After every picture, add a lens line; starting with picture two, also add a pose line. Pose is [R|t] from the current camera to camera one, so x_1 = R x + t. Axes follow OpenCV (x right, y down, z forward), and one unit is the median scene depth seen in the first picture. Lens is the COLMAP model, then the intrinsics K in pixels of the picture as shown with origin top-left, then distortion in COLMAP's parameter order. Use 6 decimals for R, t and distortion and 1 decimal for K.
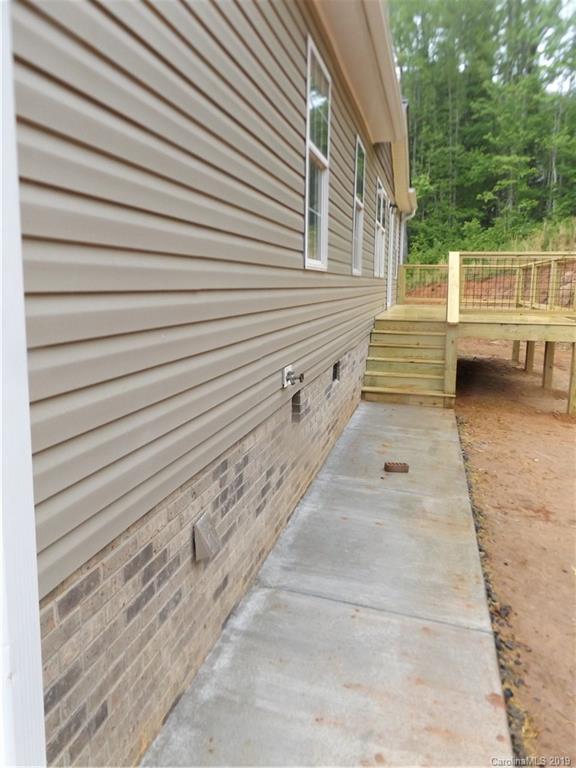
lens RADIAL K [[572.3, 0, 289.7], [0, 572.3, 379.8], [0, 0, 1]] dist [-0.016461, 0.005339]
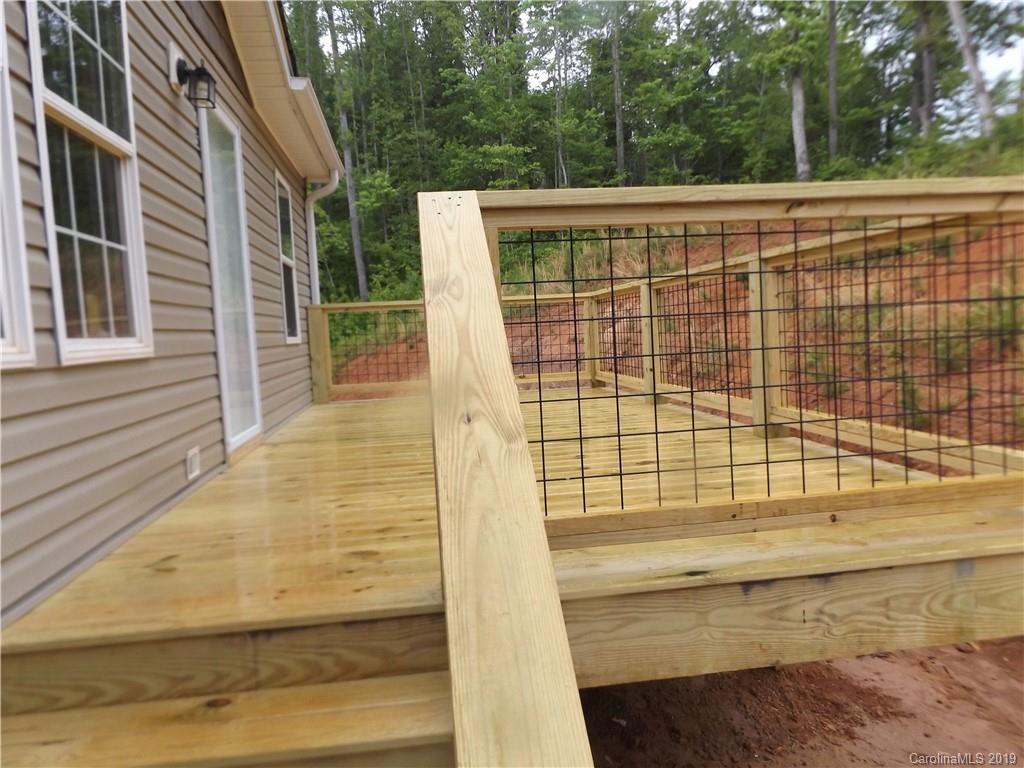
lens RADIAL K [[763.1, 0, 519.2], [0, 763.1, 384.5], [0, 0, 1]] dist [-0.016461, 0.005339]
pose [[0.928173, -0.081668, 0.363077, 0.049314], [0.118491, 0.989703, -0.080297, -0.032802], [-0.352781, 0.117551, 0.928293, 0.175516]]
